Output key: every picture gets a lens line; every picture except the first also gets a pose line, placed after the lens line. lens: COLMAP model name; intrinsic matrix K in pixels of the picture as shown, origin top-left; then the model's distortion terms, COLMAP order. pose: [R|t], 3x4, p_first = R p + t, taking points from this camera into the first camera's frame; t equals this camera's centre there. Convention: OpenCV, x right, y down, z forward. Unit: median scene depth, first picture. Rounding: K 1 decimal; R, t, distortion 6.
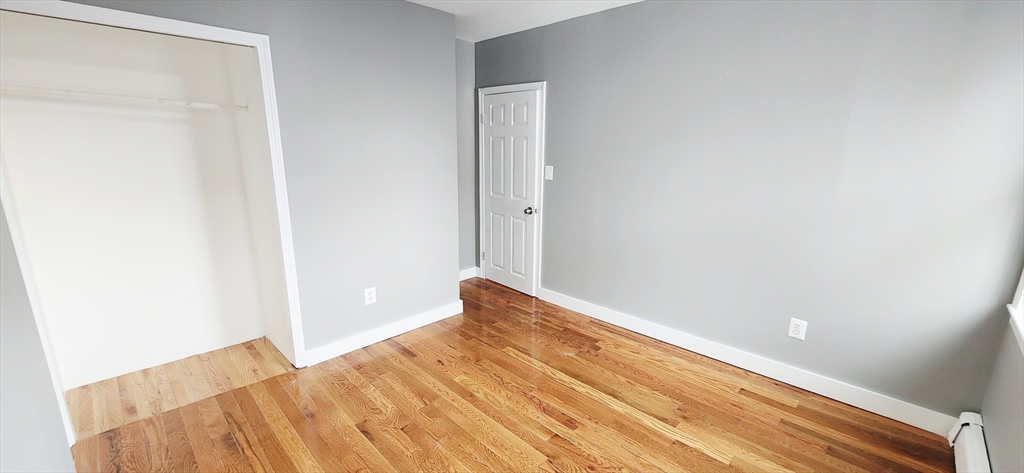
lens RADIAL K [[420.7, 0, 516.4], [0, 420.7, 237.7], [0, 0, 1]] dist [-0.001701, -0.000142]
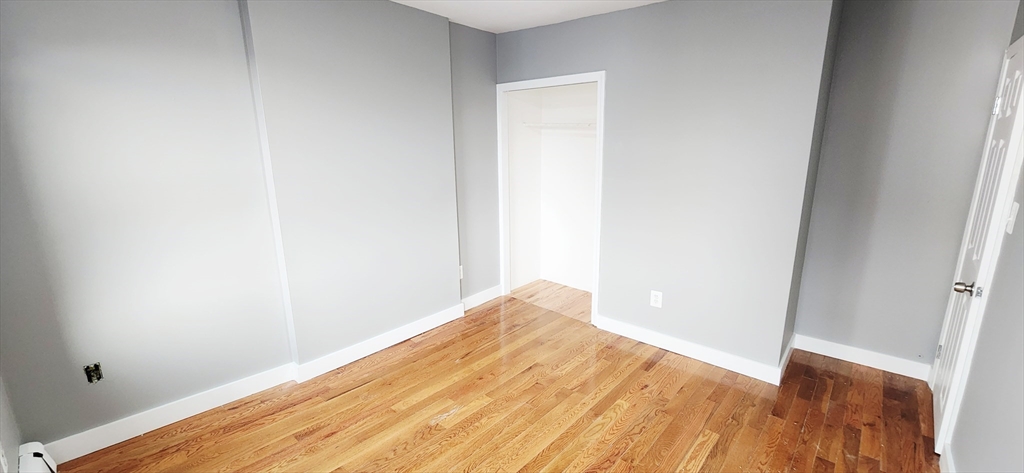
lens RADIAL K [[420.7, 0, 516.4], [0, 420.7, 237.7], [0, 0, 1]] dist [-0.001701, -0.000142]
pose [[0.042245, 0.200006, -0.978884, 0.644553], [-0.223721, 0.956773, 0.185833, -0.125042], [0.973737, 0.211147, 0.085164, 0.577209]]
